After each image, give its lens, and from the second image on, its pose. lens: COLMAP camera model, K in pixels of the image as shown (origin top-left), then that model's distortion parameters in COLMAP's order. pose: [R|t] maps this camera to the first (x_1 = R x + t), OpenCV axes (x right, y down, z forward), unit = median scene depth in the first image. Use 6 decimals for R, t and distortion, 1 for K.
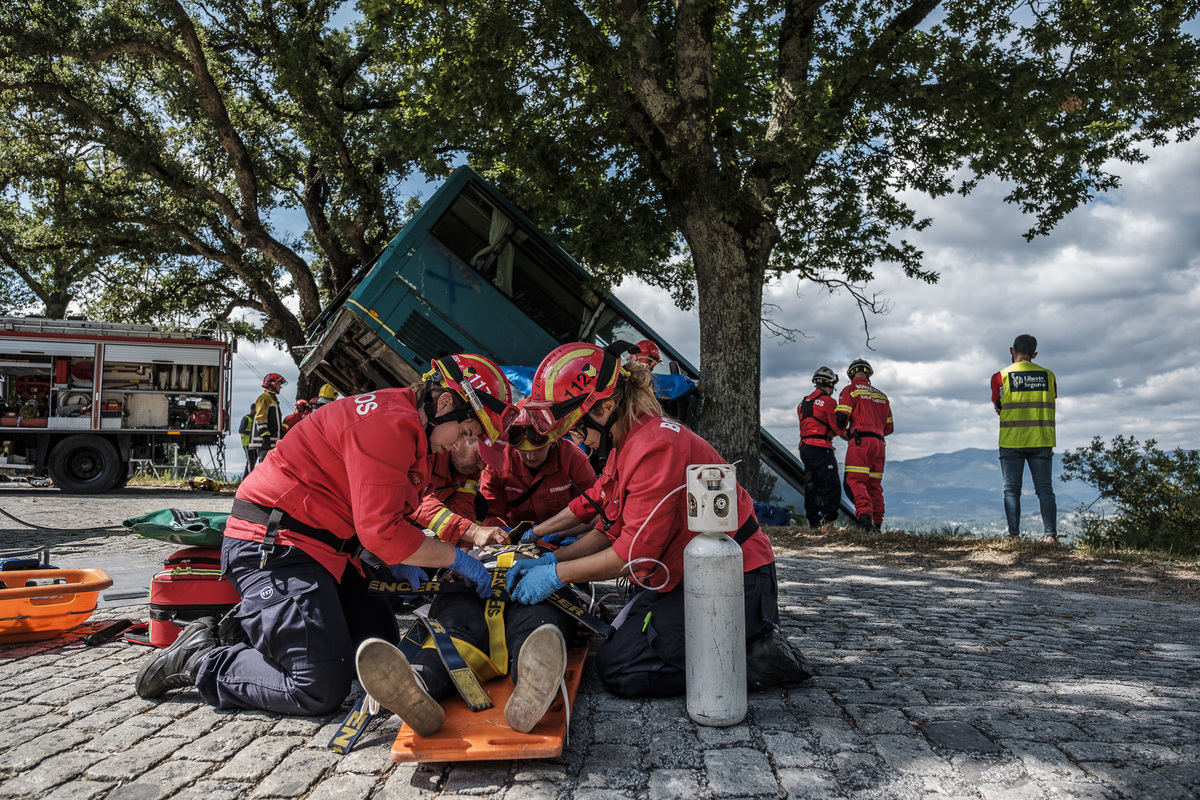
lens RADIAL K [[822.8, 0, 594.2], [0, 822.8, 396.5], [0, 0, 1]] dist [-0.016606, 0.009802]
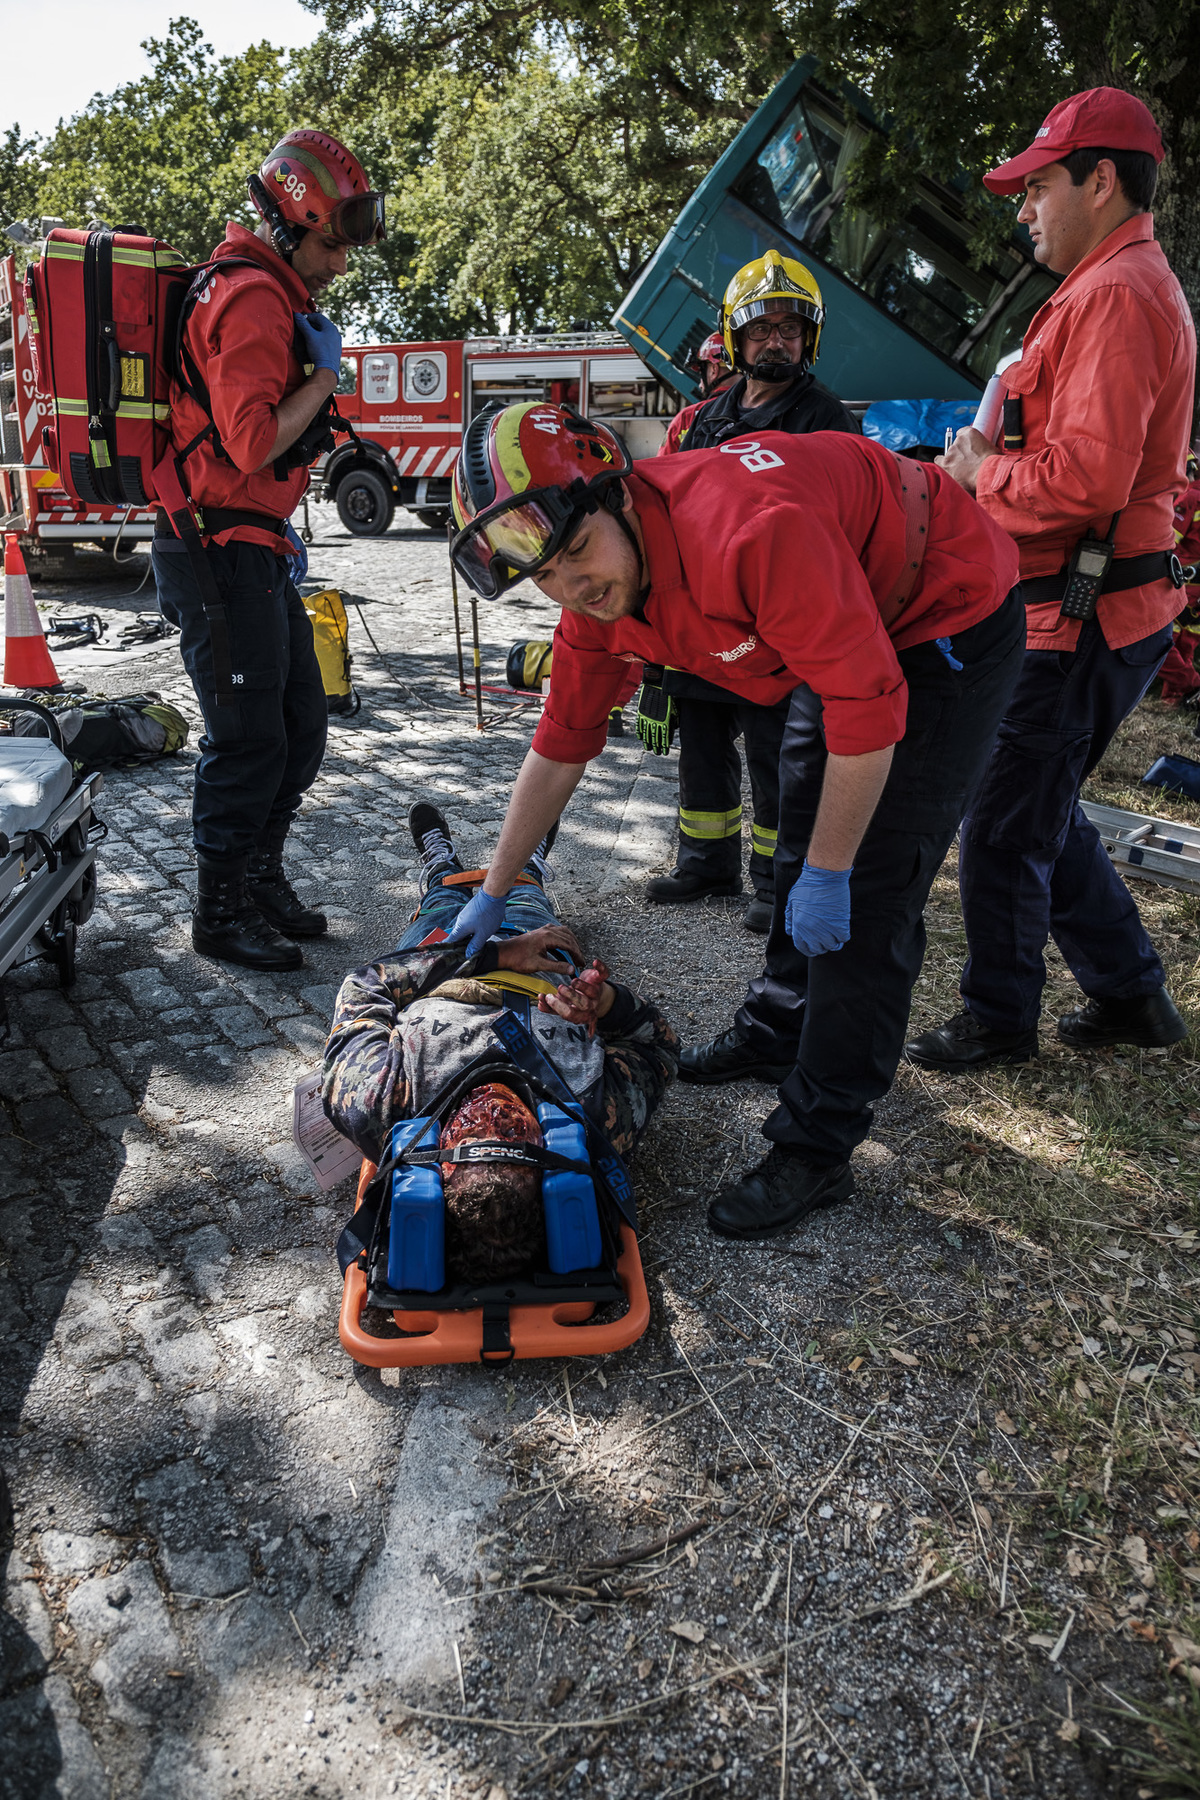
lens RADIAL K [[1234.1, 0, 590.2], [0, 1234.1, 889.3], [0, 0, 1]] dist [-0.016606, 0.009802]
pose [[0.670936, 0.248031, -0.698803, 0.560421], [0.048170, 0.925829, 0.374861, -0.046769], [0.739949, -0.285169, 0.609224, 0.107767]]
